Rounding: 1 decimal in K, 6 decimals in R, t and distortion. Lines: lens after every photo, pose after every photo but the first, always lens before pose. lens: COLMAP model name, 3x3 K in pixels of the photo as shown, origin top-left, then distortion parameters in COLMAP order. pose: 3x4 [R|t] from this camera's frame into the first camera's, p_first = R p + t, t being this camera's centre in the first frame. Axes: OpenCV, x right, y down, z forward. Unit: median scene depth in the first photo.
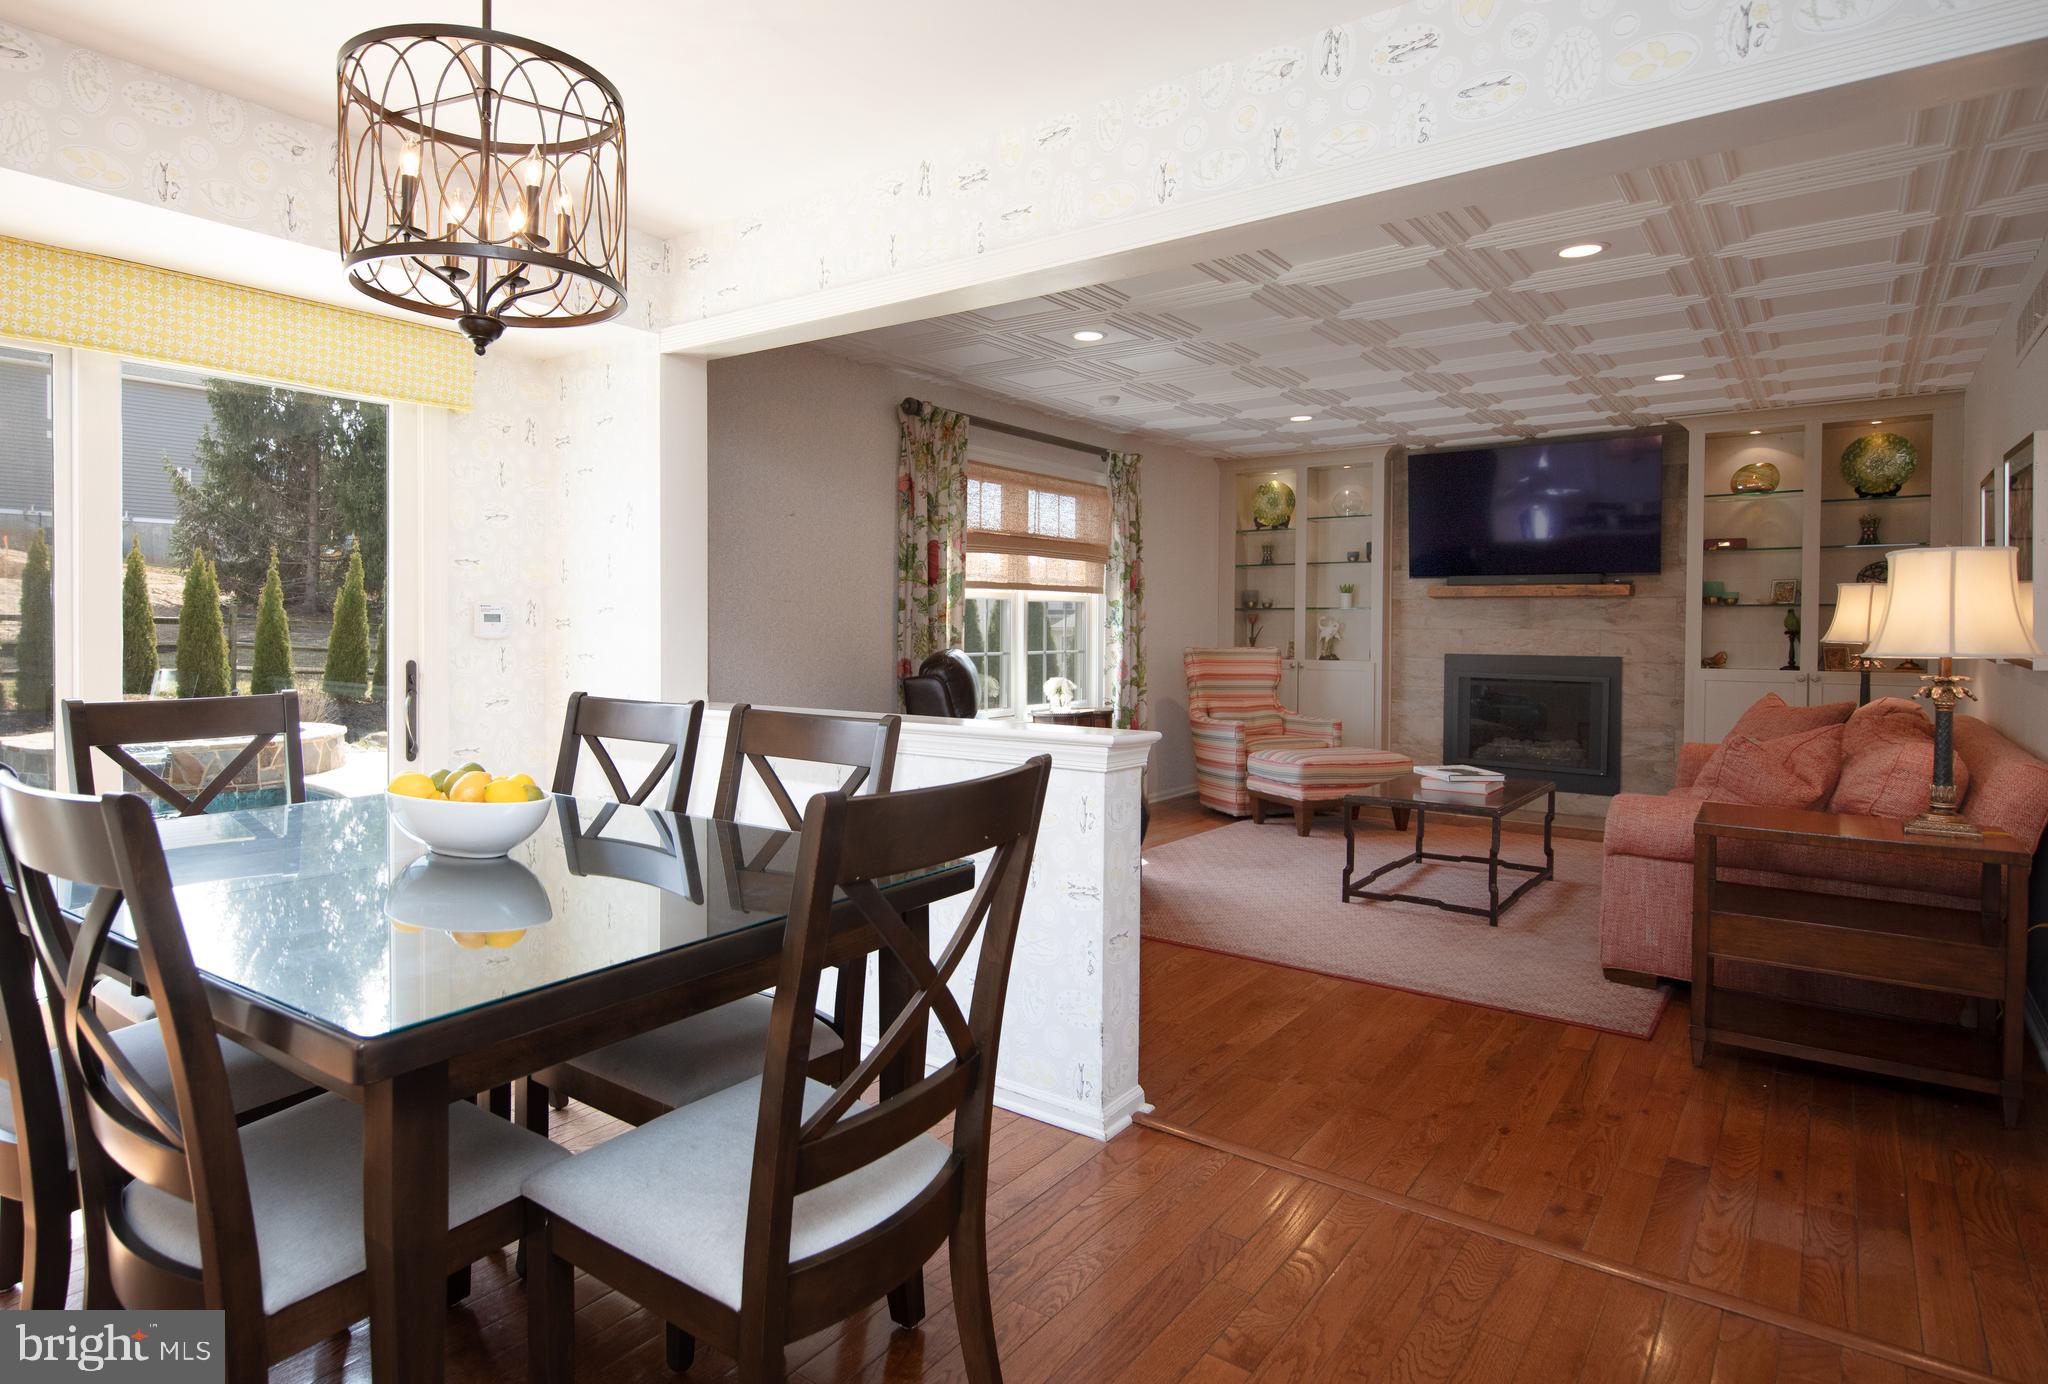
lens RADIAL K [[1127.0, 0, 922.8], [0, 1127.0, 650.1], [0, 0, 1]] dist [0.002012, -0.000319]
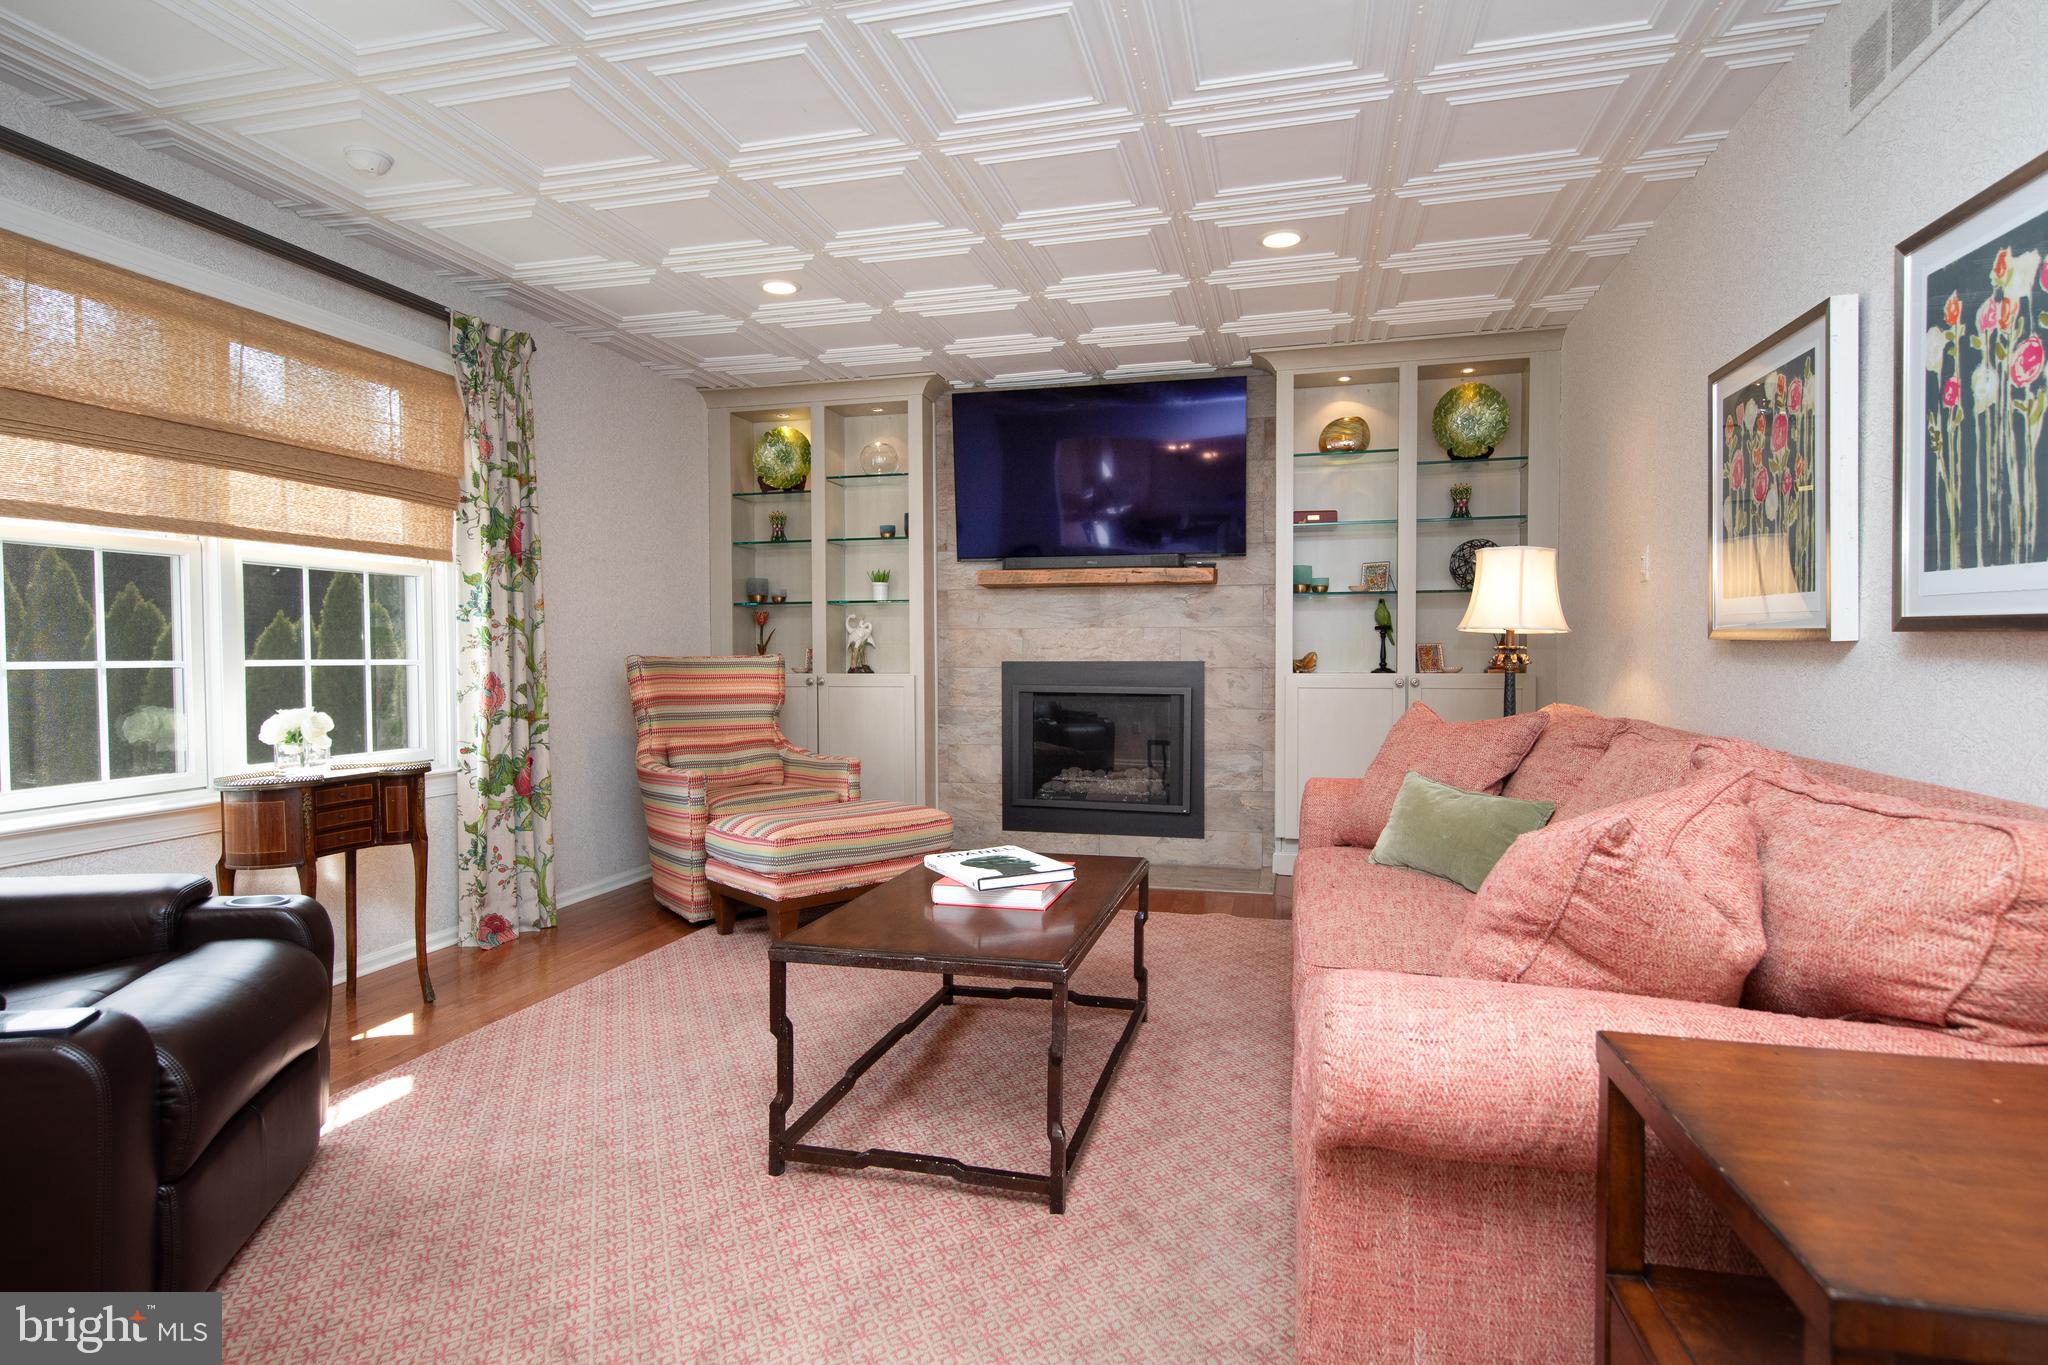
lens RADIAL K [[1032.3, 0, 1024.0], [0, 1032.3, 682.5], [0, 0, 1]] dist [0.015118, -0.000247]
pose [[0.909640, -0.019283, 0.414950, 0.205695], [0.017189, 0.999814, 0.008781, 0.012383], [-0.415042, -0.000855, 0.909802, 0.396489]]
